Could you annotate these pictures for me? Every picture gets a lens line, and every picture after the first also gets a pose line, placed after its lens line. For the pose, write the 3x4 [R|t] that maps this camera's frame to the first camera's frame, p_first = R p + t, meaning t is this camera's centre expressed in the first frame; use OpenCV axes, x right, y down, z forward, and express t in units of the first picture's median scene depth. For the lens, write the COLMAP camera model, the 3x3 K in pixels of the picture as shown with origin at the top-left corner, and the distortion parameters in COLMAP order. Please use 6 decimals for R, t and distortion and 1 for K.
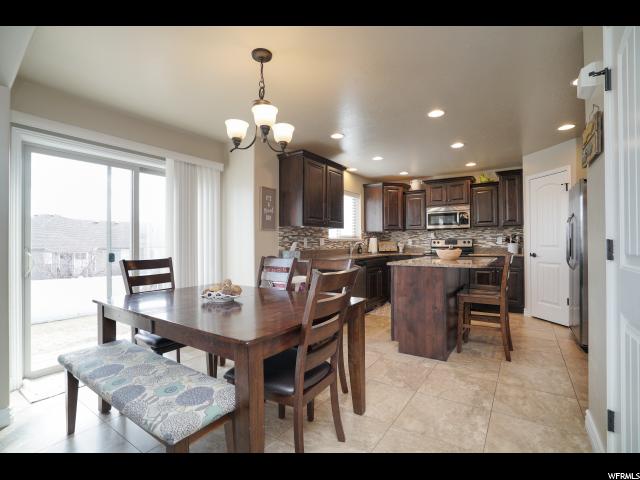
lens RADIAL K [[309.7, 0, 316.5], [0, 309.7, 237.3], [0, 0, 1]] dist [-0.055790, 0.019369]
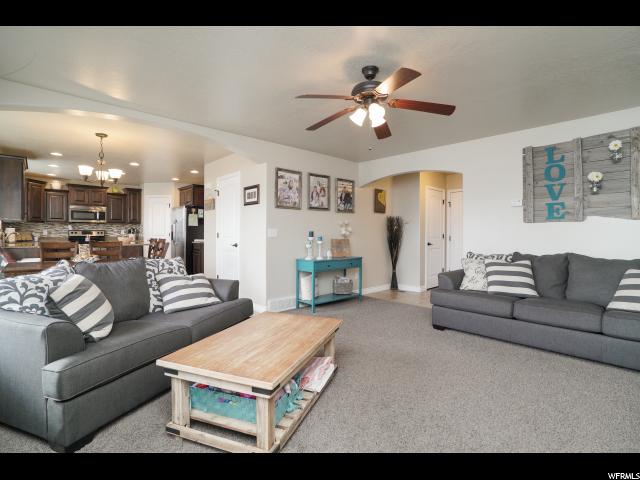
lens RADIAL K [[309.7, 0, 316.5], [0, 309.7, 237.3], [0, 0, 1]] dist [-0.055790, 0.019369]
pose [[0.222904, -0.004814, 0.974828, -0.671003], [-0.024456, 0.999645, 0.010529, -0.002423], [-0.974534, -0.026187, 0.222707, -0.292892]]
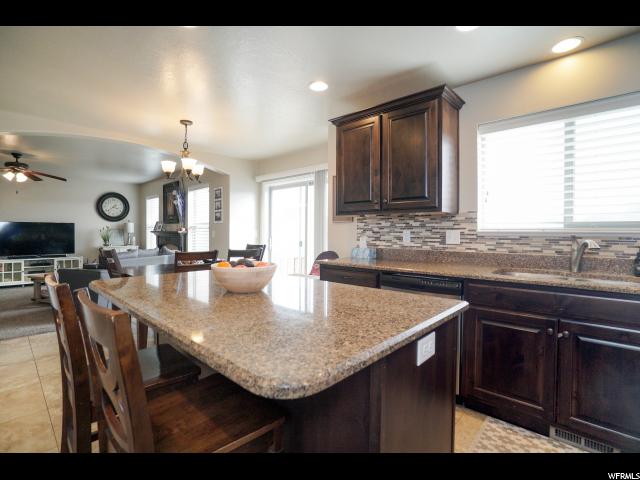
lens RADIAL K [[309.7, 0, 316.5], [0, 309.7, 237.3], [0, 0, 1]] dist [-0.055790, 0.019369]
pose [[-0.156978, 0.020413, -0.987391, 0.523909], [0.013545, 0.999737, 0.018515, 0.001628], [0.987509, -0.010468, -0.157213, 0.761627]]
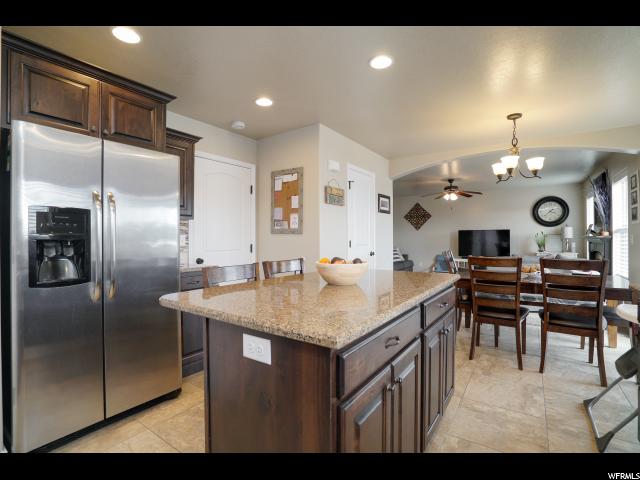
lens RADIAL K [[309.7, 0, 316.5], [0, 309.7, 237.3], [0, 0, 1]] dist [-0.055790, 0.019369]
pose [[-0.999893, 0.009329, 0.011298, 0.307866], [0.009080, 0.999719, -0.021906, 0.009640], [-0.011499, -0.021801, -0.999696, 0.970434]]
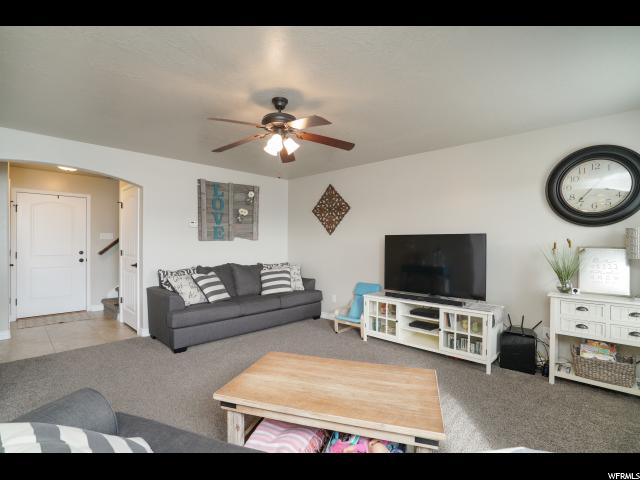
lens RADIAL K [[311.1, 0, 320.0], [0, 311.1, 240.0], [0, 0, 1]] dist [-0.025121, 0.000399]
pose [[-0.987466, 0.002638, 0.157808, -0.355118], [-0.001982, 0.999574, -0.029107, -0.018700], [-0.157817, -0.029055, -0.987041, 0.183110]]
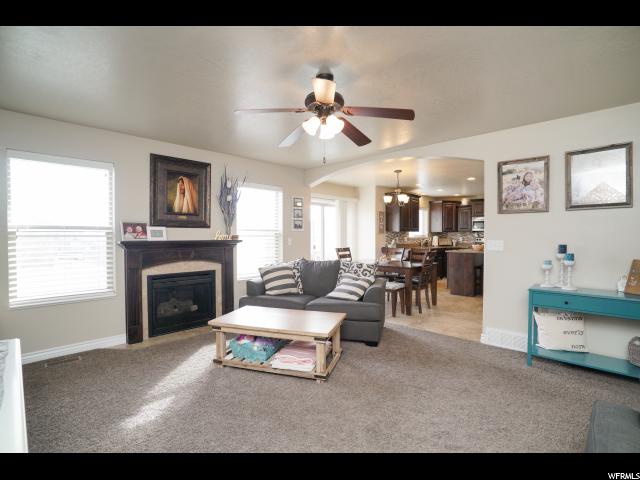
lens RADIAL K [[309.7, 0, 316.5], [0, 309.7, 237.3], [0, 0, 1]] dist [-0.055790, 0.019369]
pose [[0.985911, 0.007495, -0.167102, -0.164445], [-0.003103, 0.999643, 0.026525, -0.035927], [0.167241, -0.025633, 0.985583, -0.688757]]
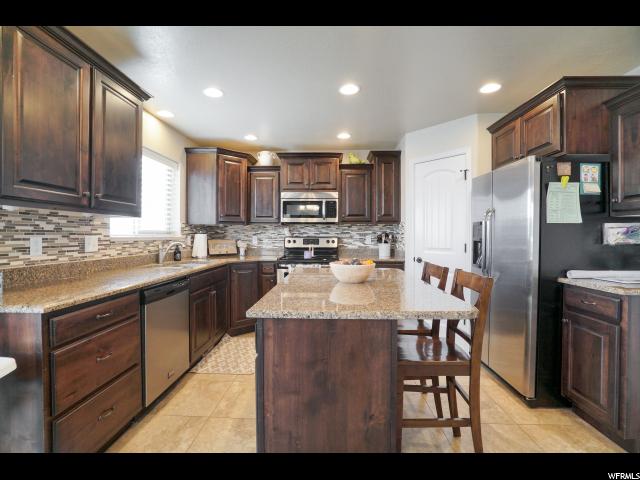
lens RADIAL K [[309.7, 0, 316.5], [0, 309.7, 237.3], [0, 0, 1]] dist [-0.055790, 0.019369]
pose [[0.851027, 0.003633, 0.525110, 0.061683], [-0.016299, 0.999677, 0.019499, -0.009034], [-0.524869, -0.025153, 0.850811, 0.382216]]
